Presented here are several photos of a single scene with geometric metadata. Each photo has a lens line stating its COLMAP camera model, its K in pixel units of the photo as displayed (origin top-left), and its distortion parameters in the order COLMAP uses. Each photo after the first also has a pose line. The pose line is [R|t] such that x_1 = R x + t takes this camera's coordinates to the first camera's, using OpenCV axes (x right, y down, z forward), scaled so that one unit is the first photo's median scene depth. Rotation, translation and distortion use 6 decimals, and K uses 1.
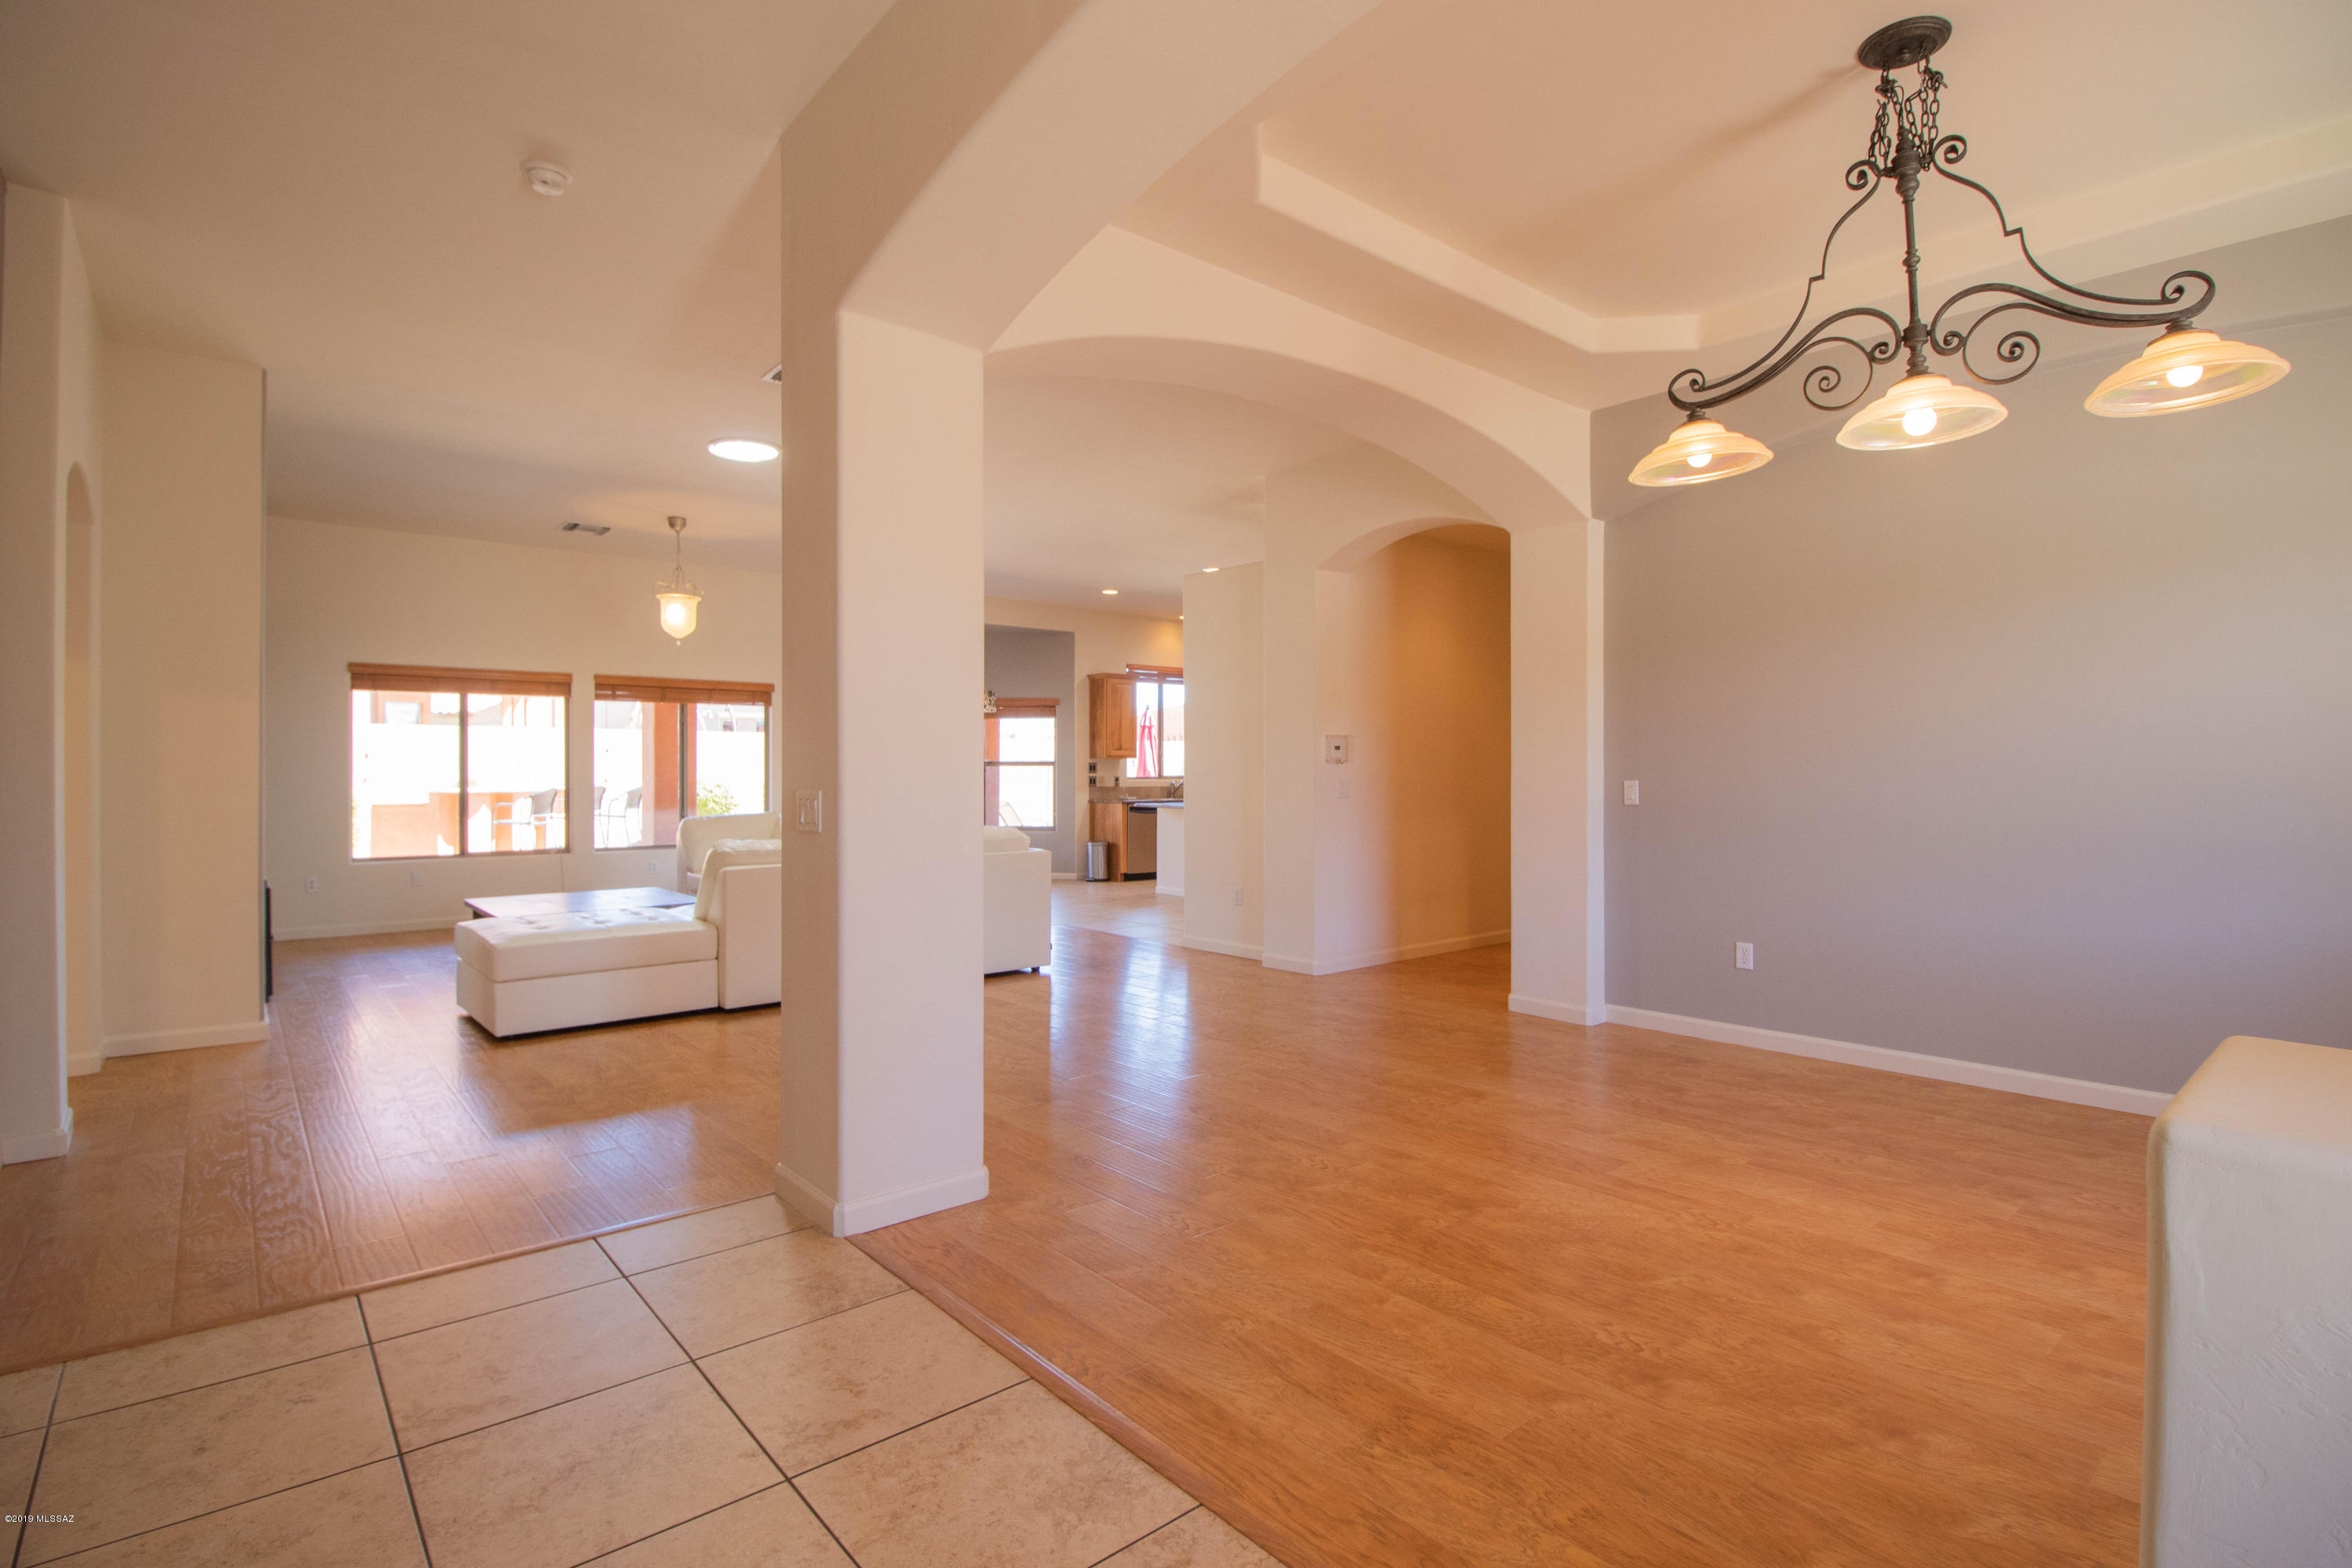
lens RADIAL K [[1094.8, 0, 1176.6], [0, 1094.8, 771.5], [0, 0, 1]] dist [-0.001690, -0.010264]
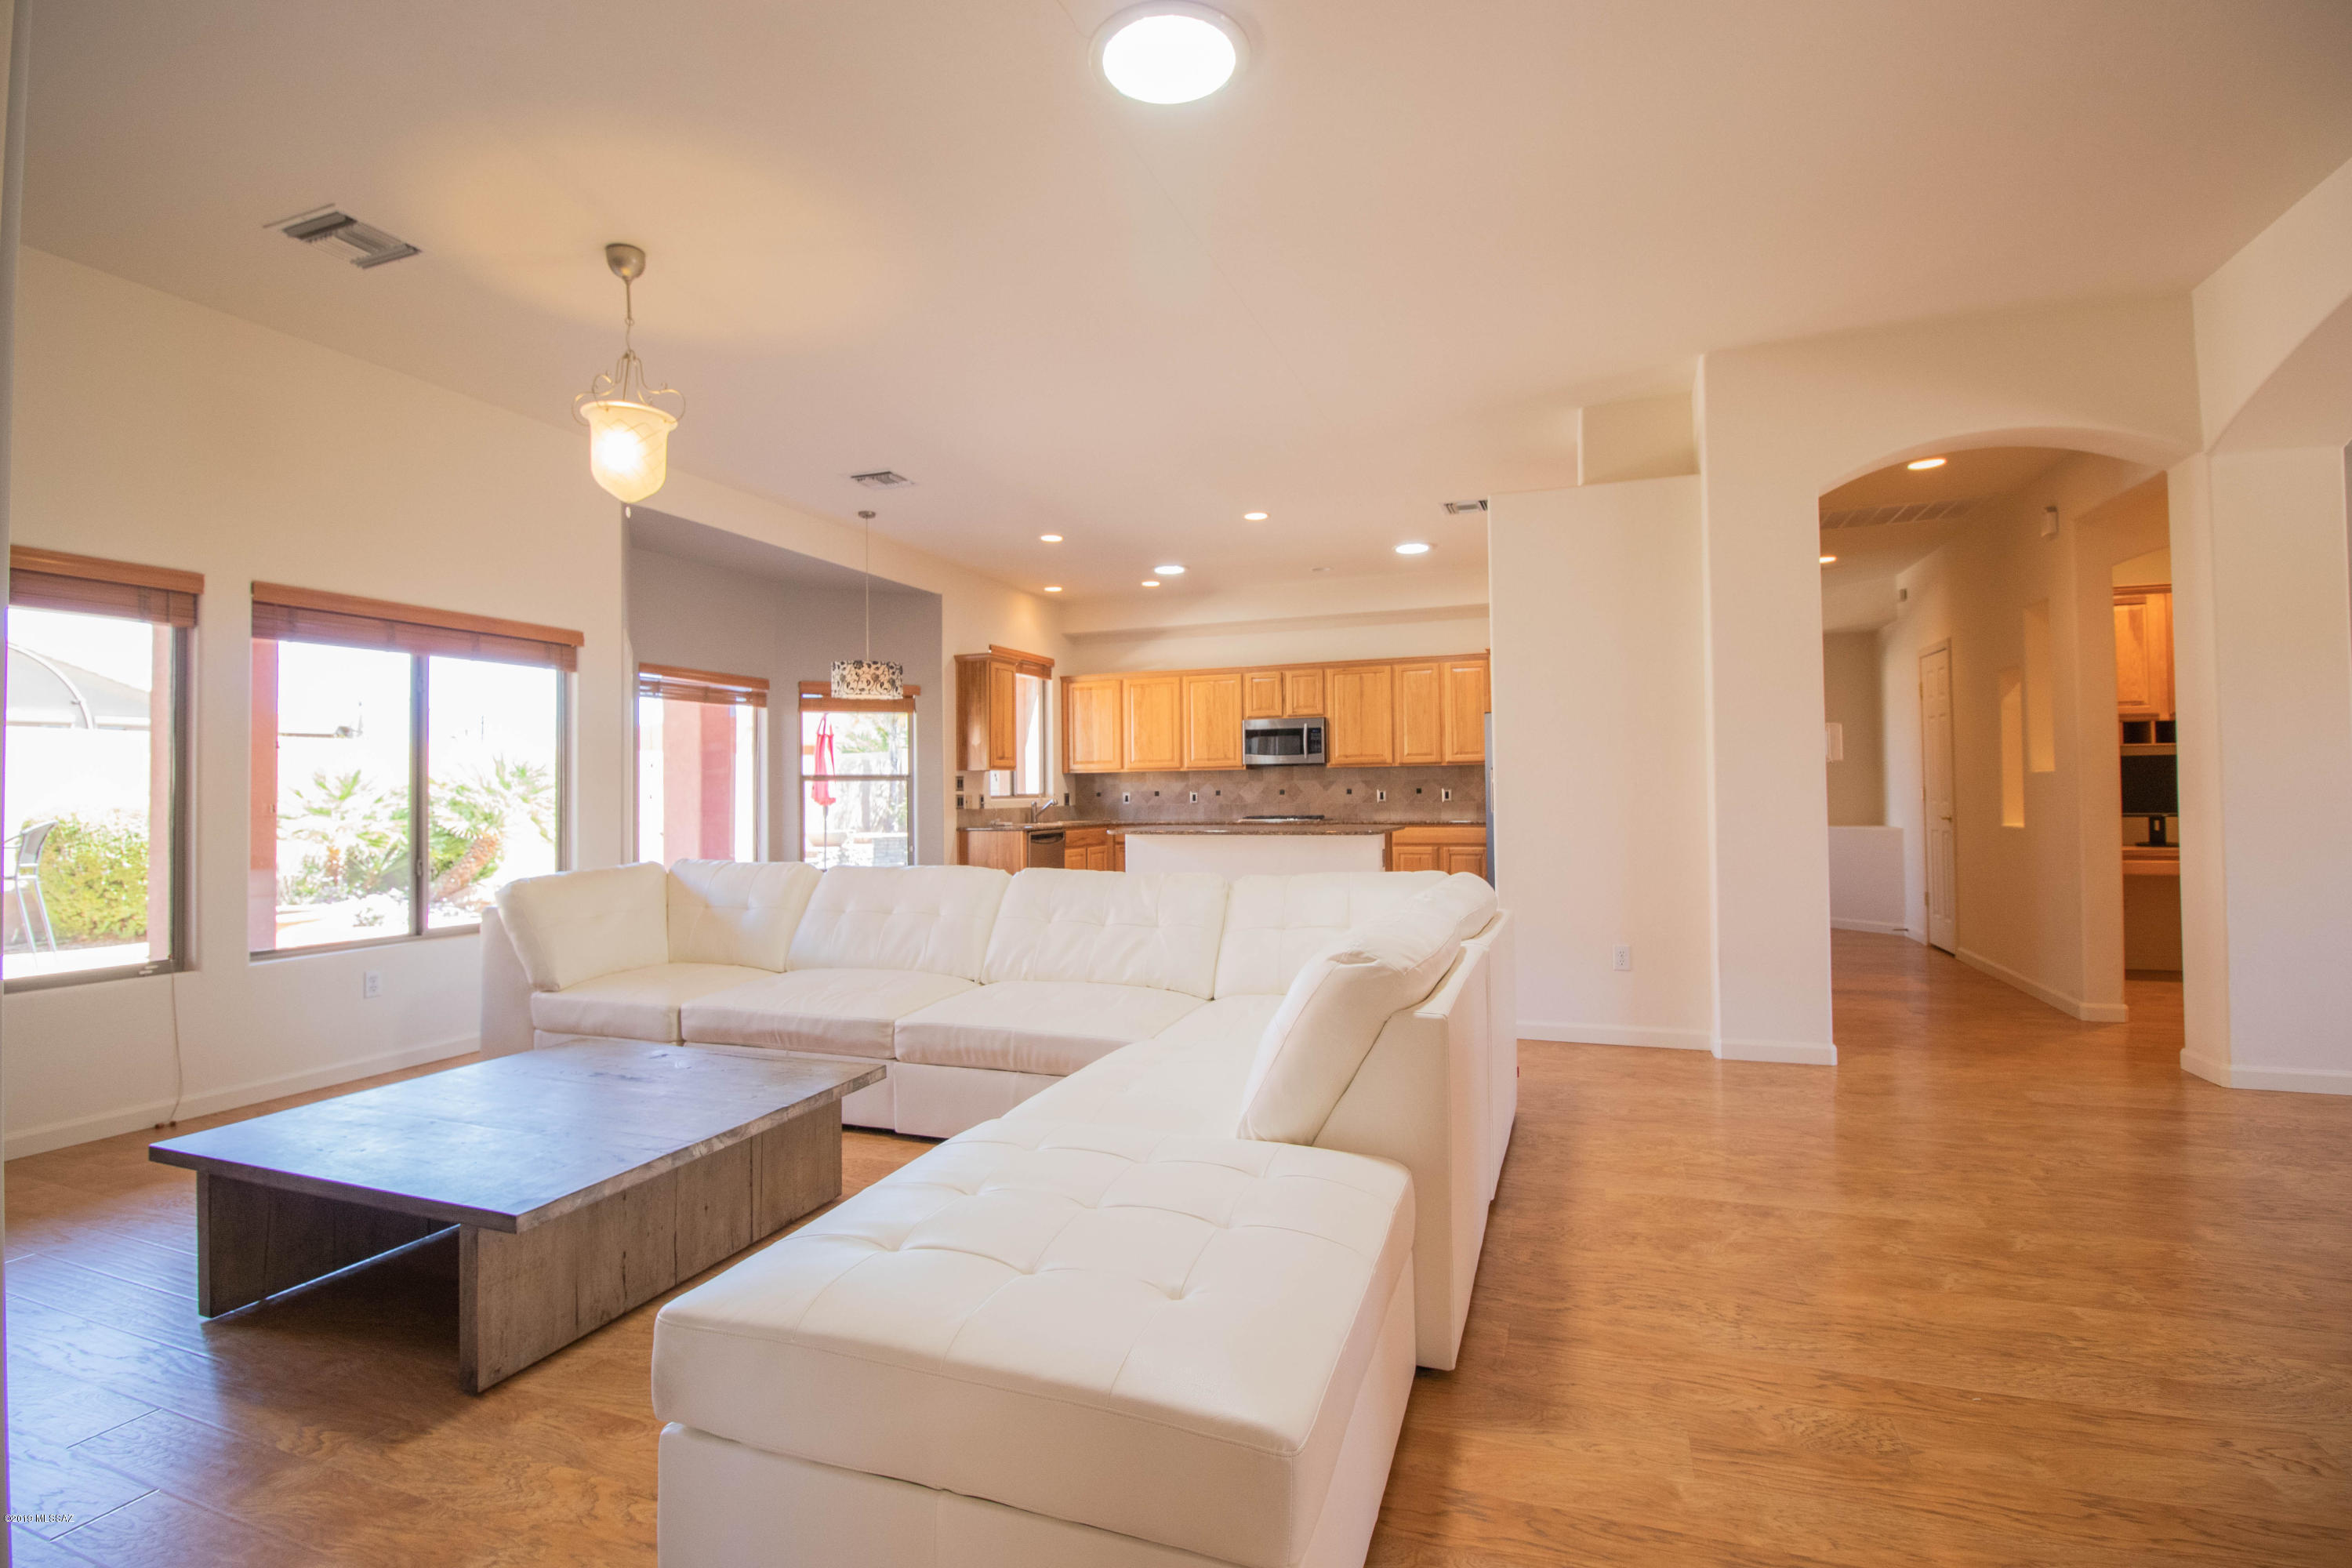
lens RADIAL K [[1094.8, 0, 1167.3], [0, 1094.8, 773.3], [0, 0, 1]] dist [-0.001690, -0.010264]
pose [[0.877749, -0.003297, 0.479110, -1.021671], [0.014675, 0.999692, -0.020006, 0.022440], [-0.478896, 0.024591, 0.877527, 1.003451]]
